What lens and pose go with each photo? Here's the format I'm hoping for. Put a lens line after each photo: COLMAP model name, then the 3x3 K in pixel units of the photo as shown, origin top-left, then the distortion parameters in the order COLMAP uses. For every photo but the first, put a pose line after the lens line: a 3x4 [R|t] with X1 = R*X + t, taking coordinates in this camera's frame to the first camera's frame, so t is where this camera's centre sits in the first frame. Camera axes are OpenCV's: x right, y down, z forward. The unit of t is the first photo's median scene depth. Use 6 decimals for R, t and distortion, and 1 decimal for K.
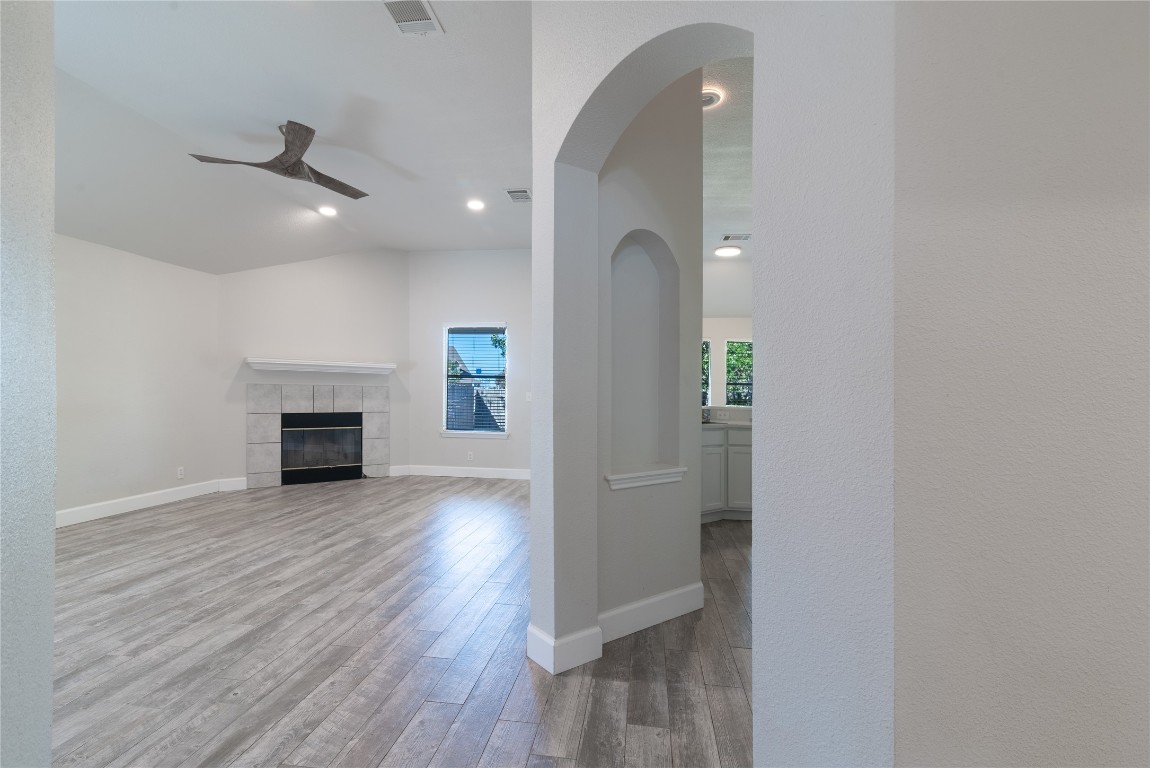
lens RADIAL K [[529.0, 0, 567.7], [0, 529.0, 388.3], [0, 0, 1]] dist [0.014226, 0.000734]
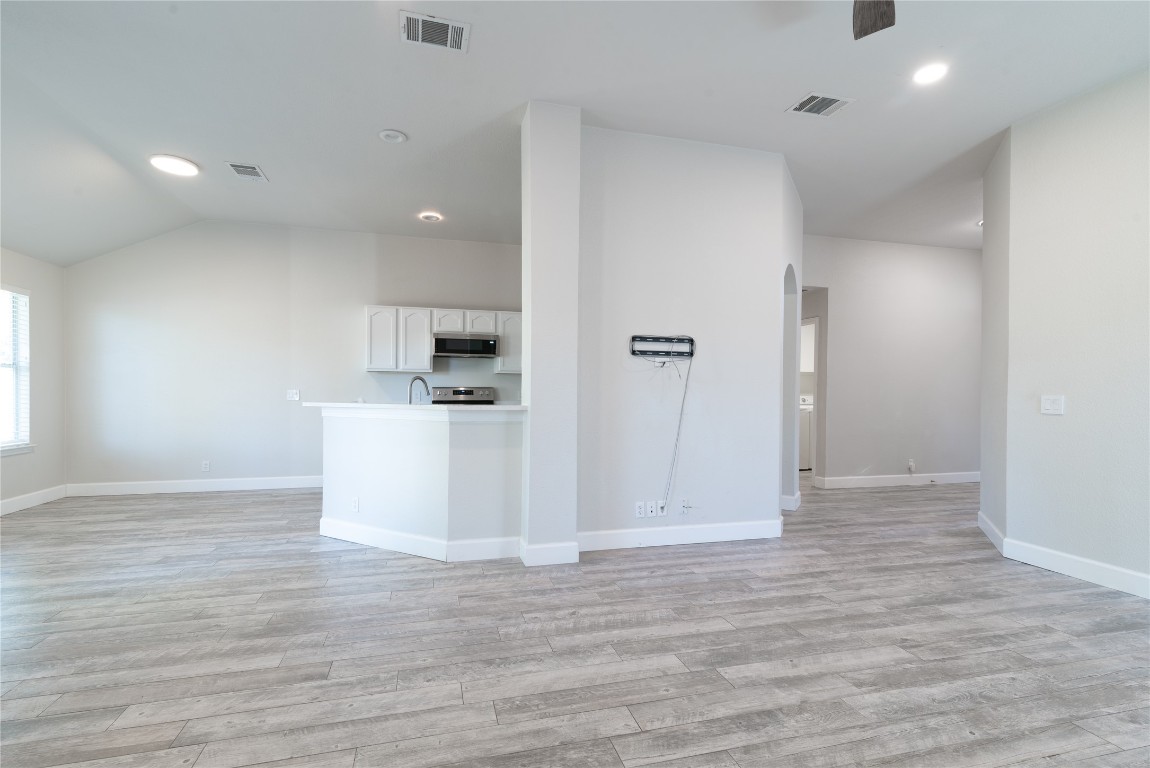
lens RADIAL K [[529.0, 0, 573.4], [0, 529.0, 384.9], [0, 0, 1]] dist [0.014226, 0.000734]
pose [[-0.414049, -0.007689, 0.910222, -1.061642], [-0.023763, 0.999715, -0.002364, 0.004406], [-0.909944, -0.022609, -0.414114, 1.787612]]
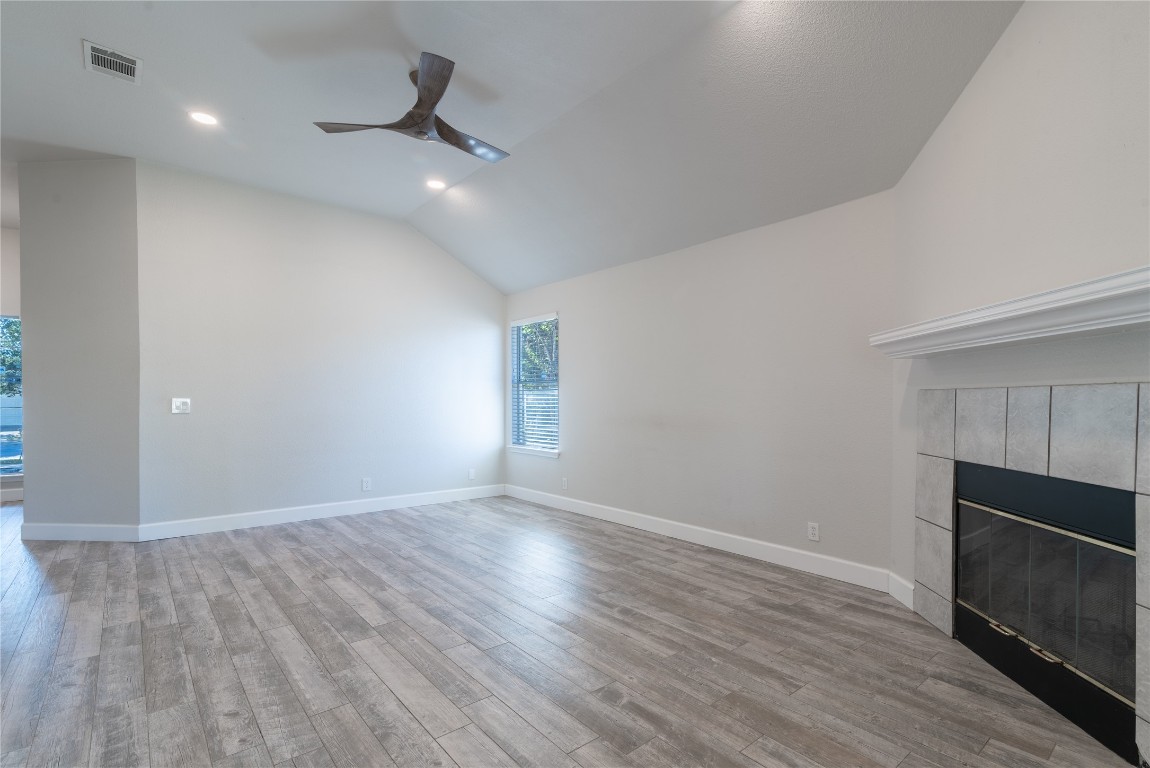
lens RADIAL K [[529.0, 0, 558.7], [0, 529.0, 419.3], [0, 0, 1]] dist [0.014226, 0.000734]
pose [[-0.671355, 0.009490, -0.741075, -0.071319], [-0.005251, 0.999832, 0.017560, 0.021413], [0.741117, 0.015681, -0.671193, 2.110248]]
